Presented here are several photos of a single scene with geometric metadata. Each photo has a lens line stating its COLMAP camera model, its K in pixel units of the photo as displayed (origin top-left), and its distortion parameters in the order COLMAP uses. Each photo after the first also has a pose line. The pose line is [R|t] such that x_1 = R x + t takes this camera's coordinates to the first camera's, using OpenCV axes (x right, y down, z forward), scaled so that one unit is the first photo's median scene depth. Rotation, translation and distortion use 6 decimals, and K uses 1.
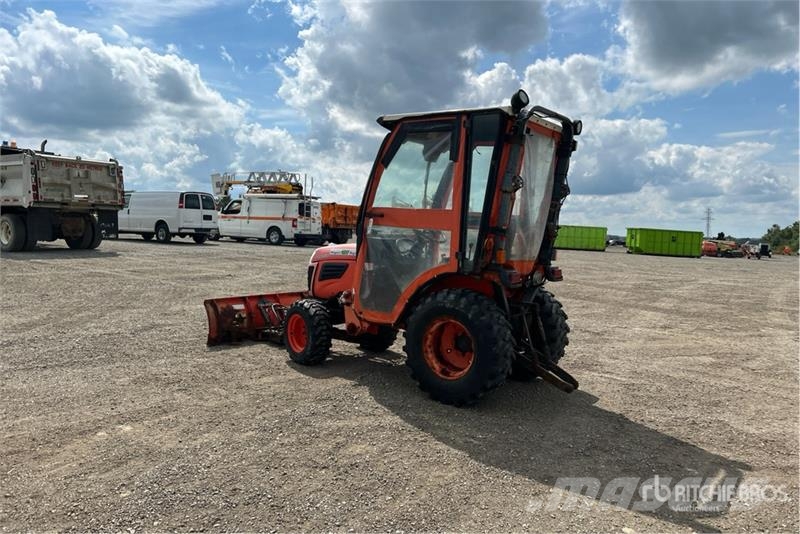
lens RADIAL K [[599.5, 0, 411.8], [0, 599.5, 262.4], [0, 0, 1]] dist [0.051010, -0.078157]
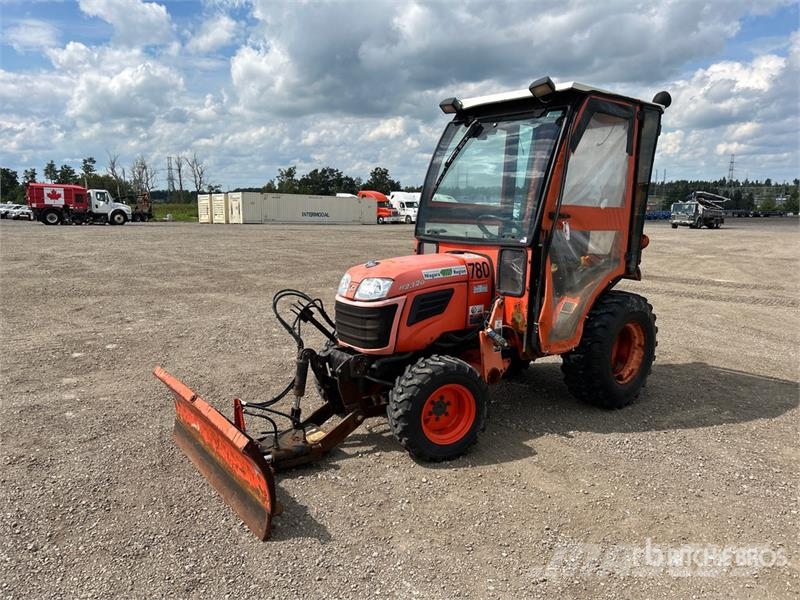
lens RADIAL K [[601.2, 0, 399.0], [0, 601.2, 307.1], [0, 0, 1]] dist [0.055709, -0.069573]
pose [[0.235479, -0.194942, 0.952128, -0.742966], [0.050130, 0.980809, 0.188416, -0.103409], [-0.970586, 0.003362, 0.240732, 0.883591]]
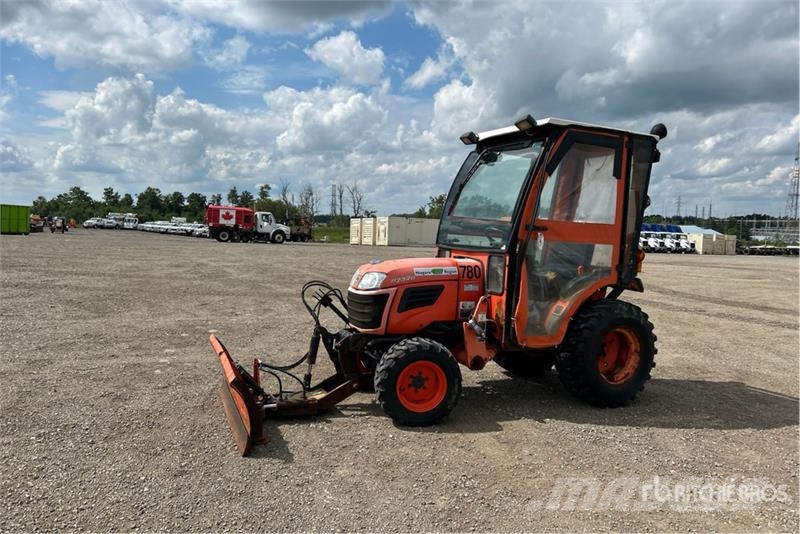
lens RADIAL K [[599.5, 0, 411.8], [0, 599.5, 262.4], [0, 0, 1]] dist [0.051010, -0.078157]
pose [[0.442991, -0.071499, 0.893671, -0.819625], [0.029078, 0.997436, 0.065387, -0.079406], [-0.896055, -0.002980, 0.443934, 0.673327]]
